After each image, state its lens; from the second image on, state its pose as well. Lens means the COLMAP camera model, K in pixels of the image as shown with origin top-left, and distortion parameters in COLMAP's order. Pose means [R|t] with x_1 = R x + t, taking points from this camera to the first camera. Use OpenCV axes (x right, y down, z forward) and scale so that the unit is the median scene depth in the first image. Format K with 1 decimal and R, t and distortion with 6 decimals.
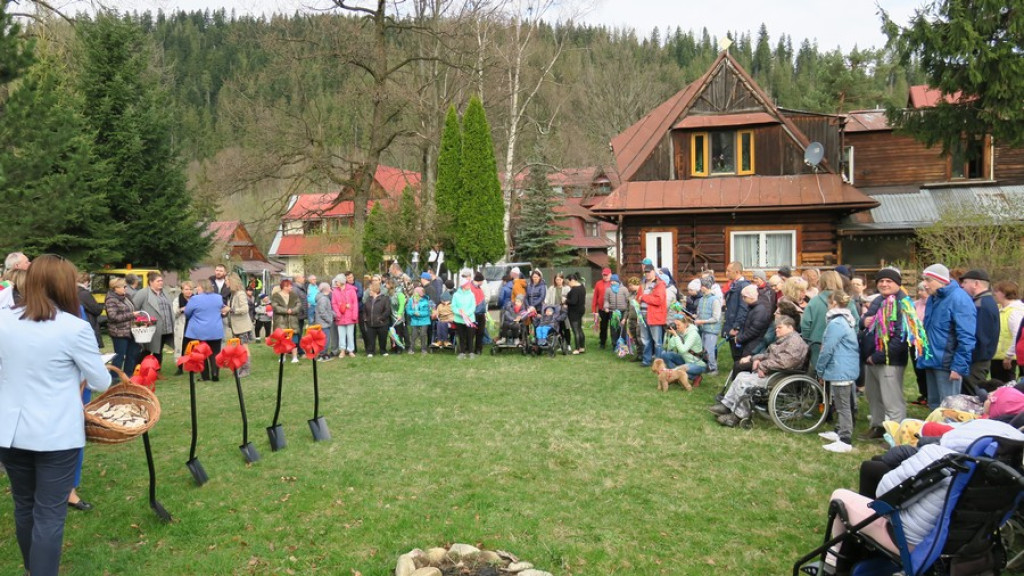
lens RADIAL K [[728.7, 0, 510.6], [0, 728.7, 292.7], [0, 0, 1]] dist [-0.013654, 0.009420]
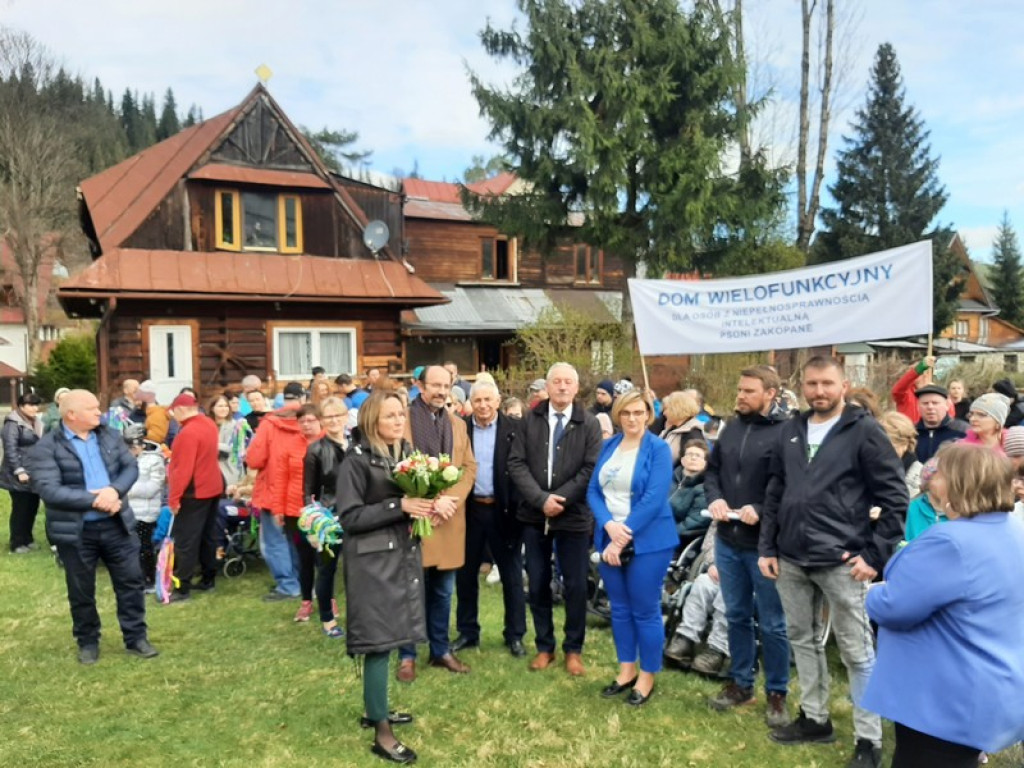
lens RADIAL K [[808.7, 0, 532.2], [0, 808.7, 377.9], [0, 0, 1]] dist [0.098046, -0.202942]
pose [[0.725823, -0.016866, 0.687675, -0.080614], [0.036293, 0.999246, -0.013799, -0.011485], [-0.686924, 0.034974, 0.725888, 0.215673]]
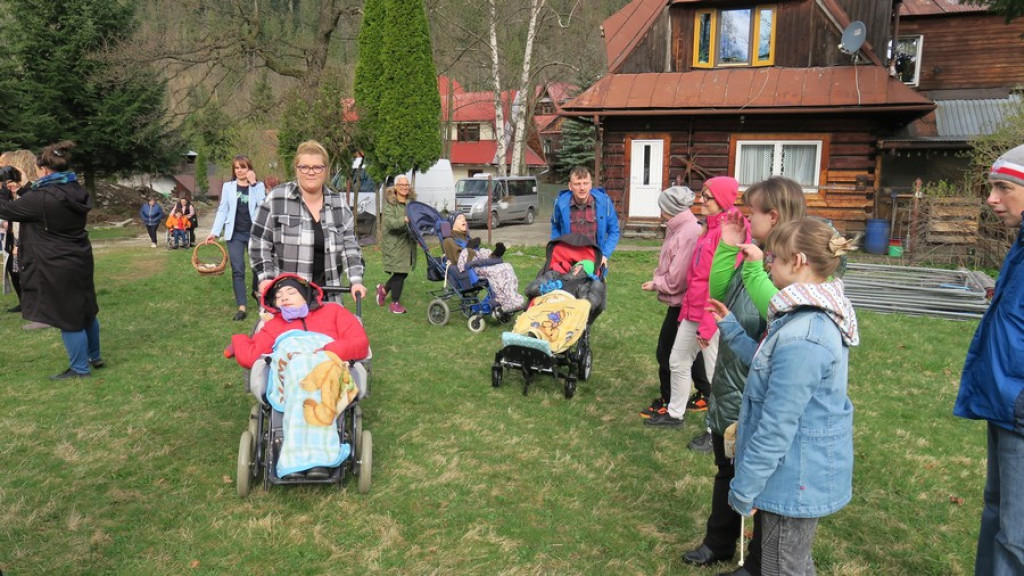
lens RADIAL K [[728.4, 0, 513.9], [0, 728.4, 295.3], [0, 0, 1]] dist [-0.015916, 0.007091]
pose [[0.992090, 0.051065, -0.114673, 0.162614], [-0.038087, 0.992905, 0.112645, 0.002373], [0.119612, -0.107387, 0.986996, 0.183749]]
